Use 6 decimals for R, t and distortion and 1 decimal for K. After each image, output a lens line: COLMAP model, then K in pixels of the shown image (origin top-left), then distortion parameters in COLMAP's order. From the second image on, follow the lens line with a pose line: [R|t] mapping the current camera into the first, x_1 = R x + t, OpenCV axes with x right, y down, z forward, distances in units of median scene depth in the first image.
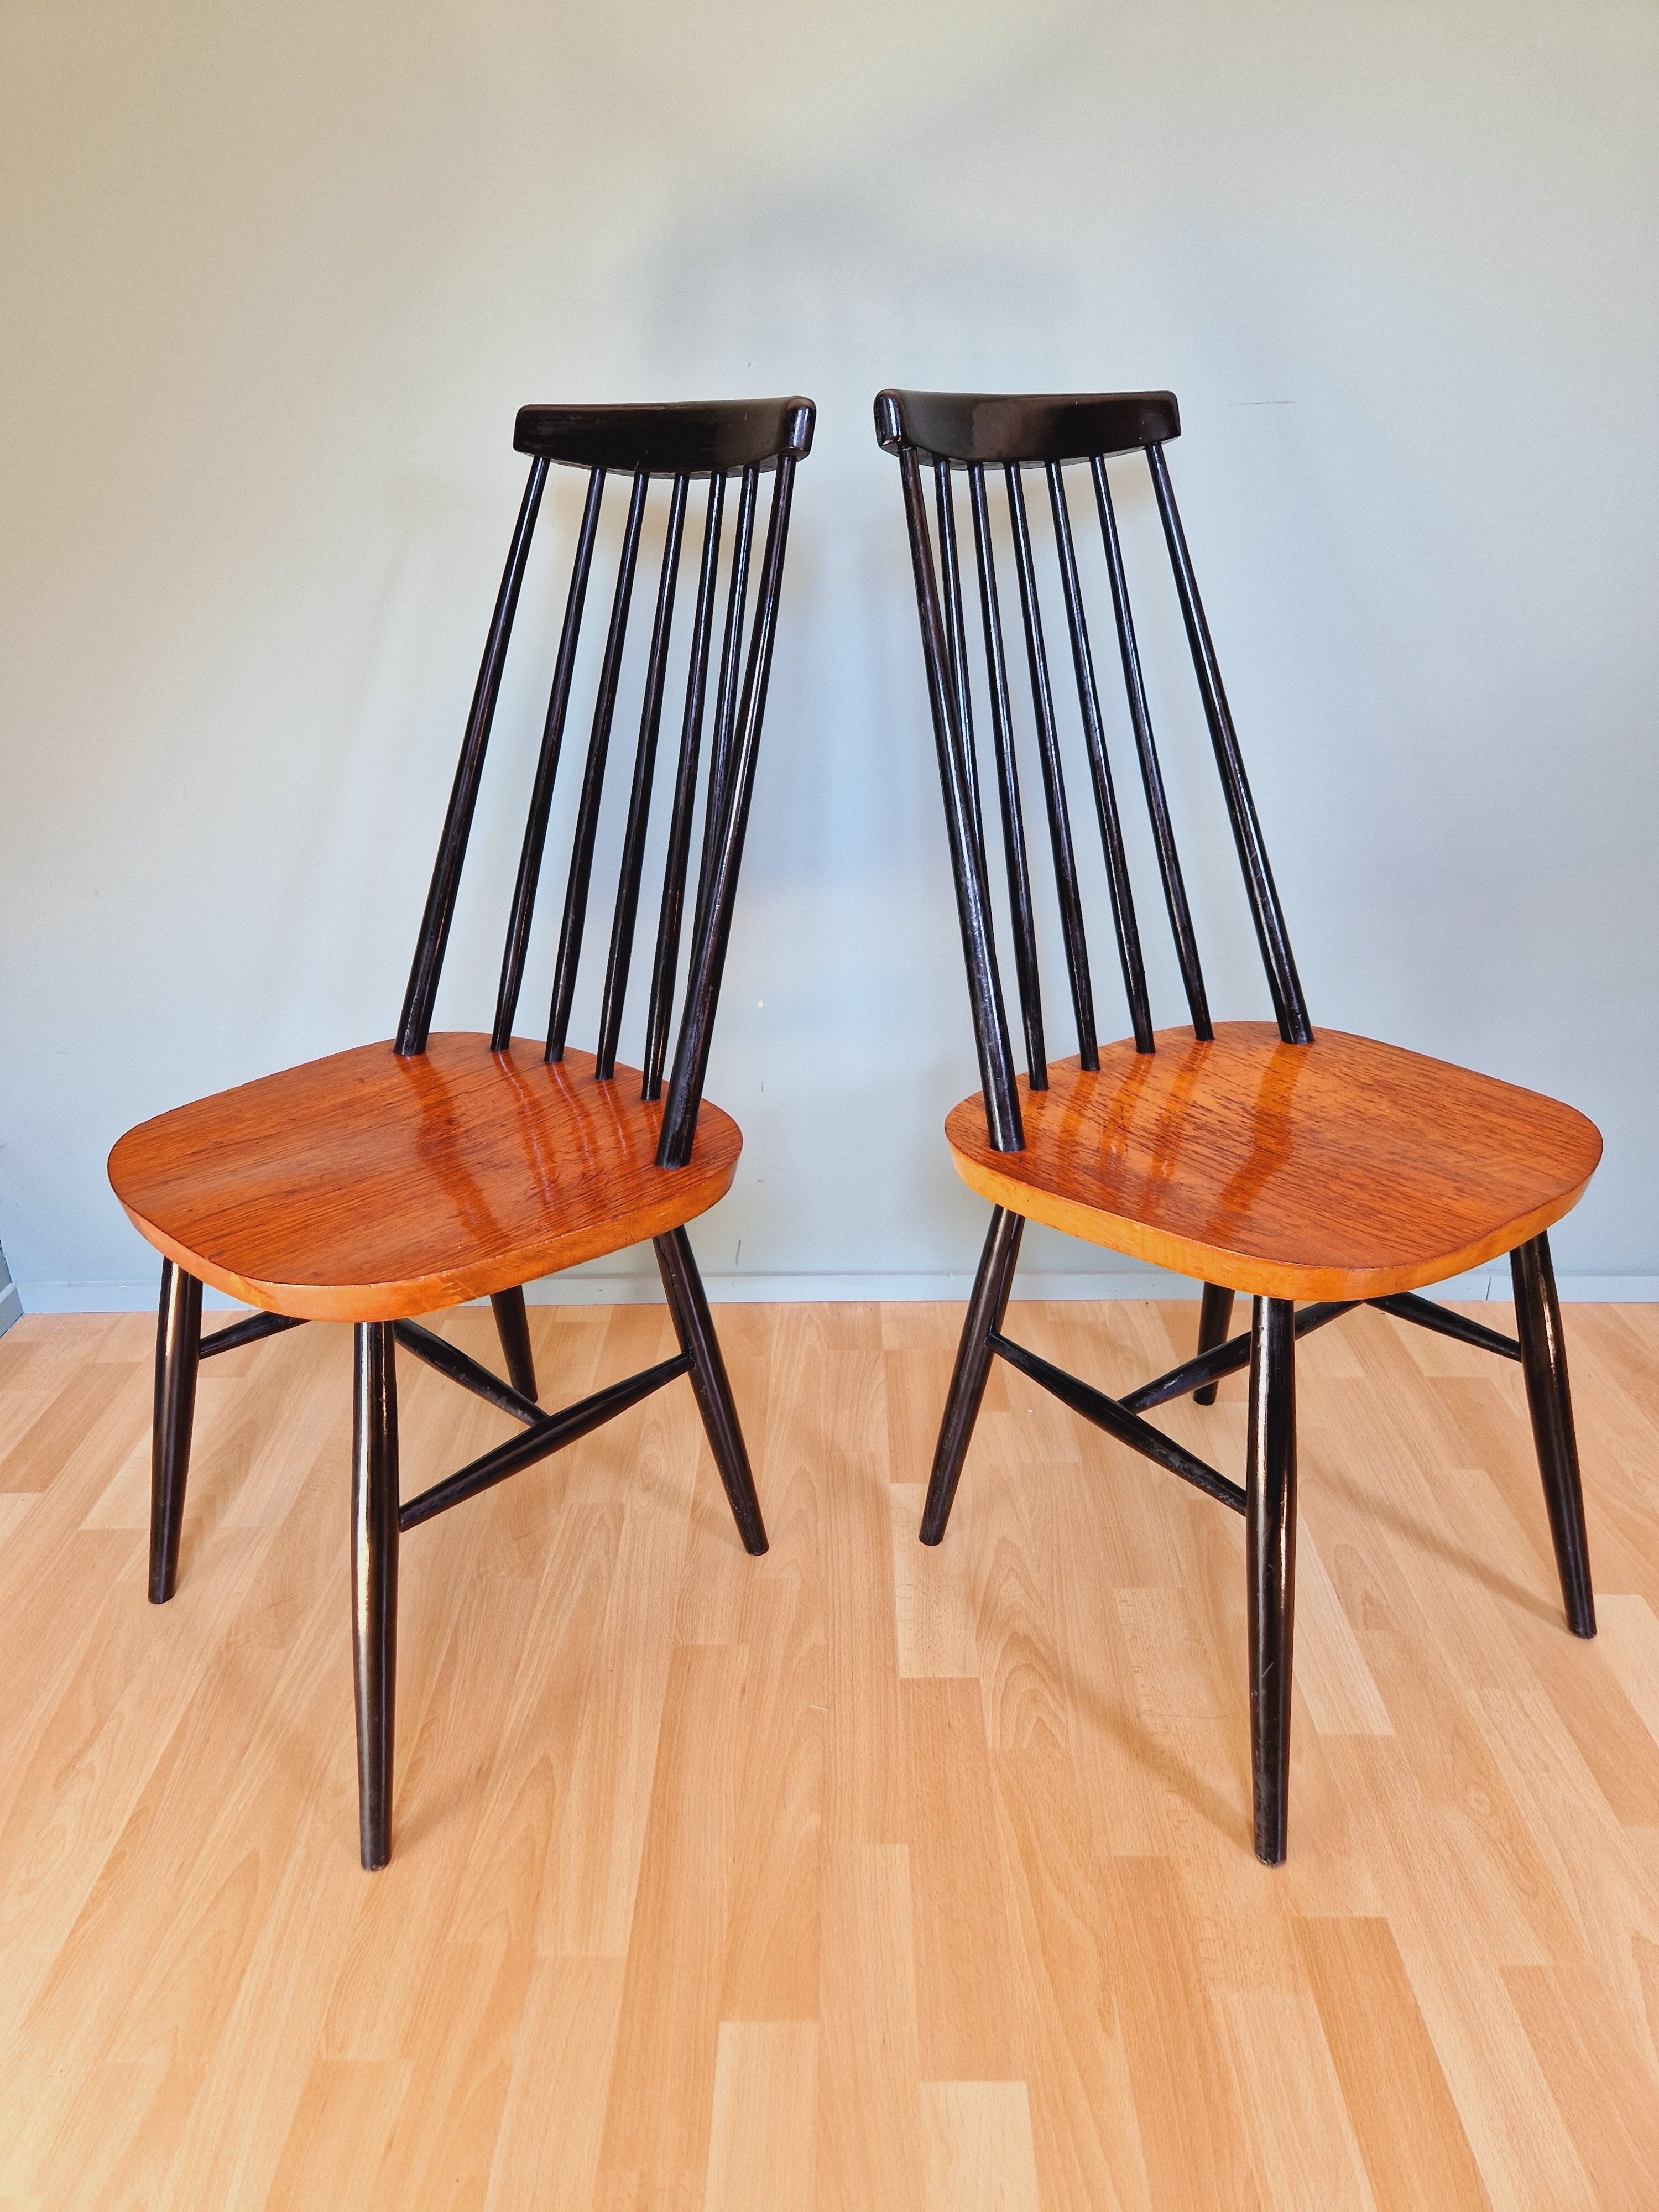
lens RADIAL K [[1482.7, 0, 821.9], [0, 1482.7, 1107.7], [0, 0, 1]] dist [0.070771, -0.058241]
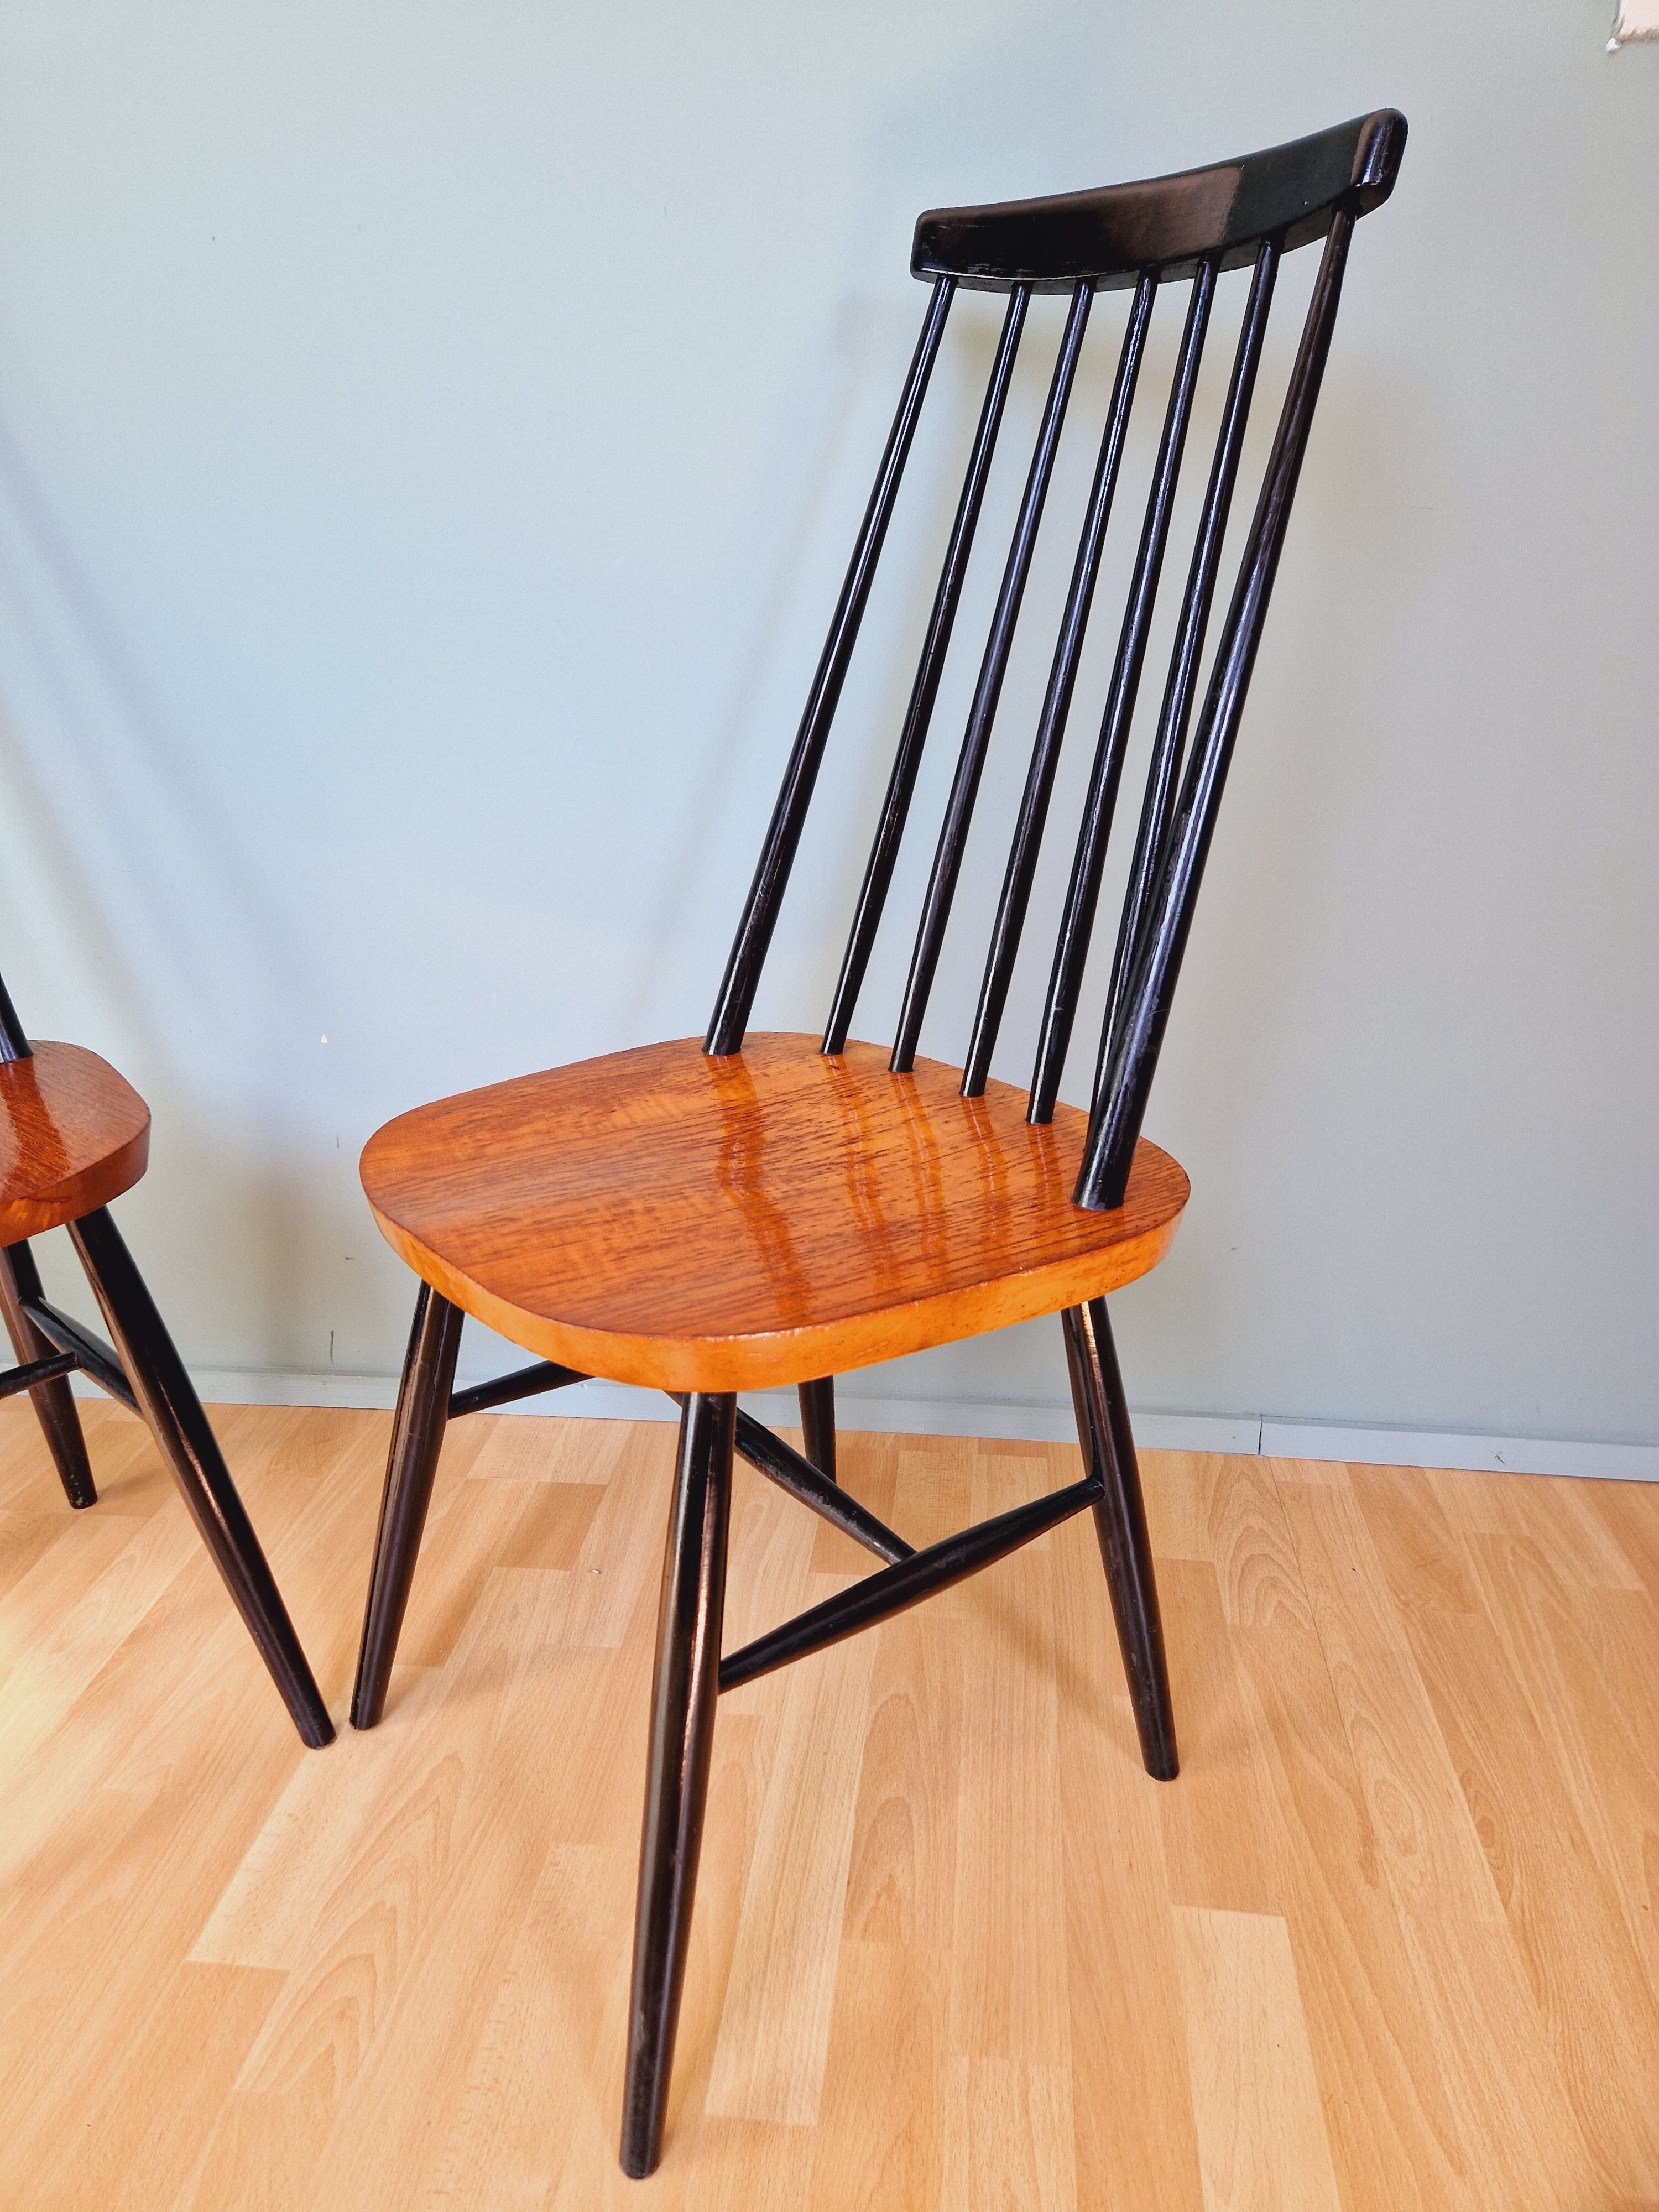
lens RADIAL K [[1486.5, 0, 813.9], [0, 1486.5, 1095.1], [0, 0, 1]] dist [0.071749, -0.060401]
pose [[0.993071, 0.029570, -0.113738, 0.398613], [-0.037010, 0.997272, -0.063866, 0.004068], [0.111539, 0.067633, 0.991456, 0.273607]]
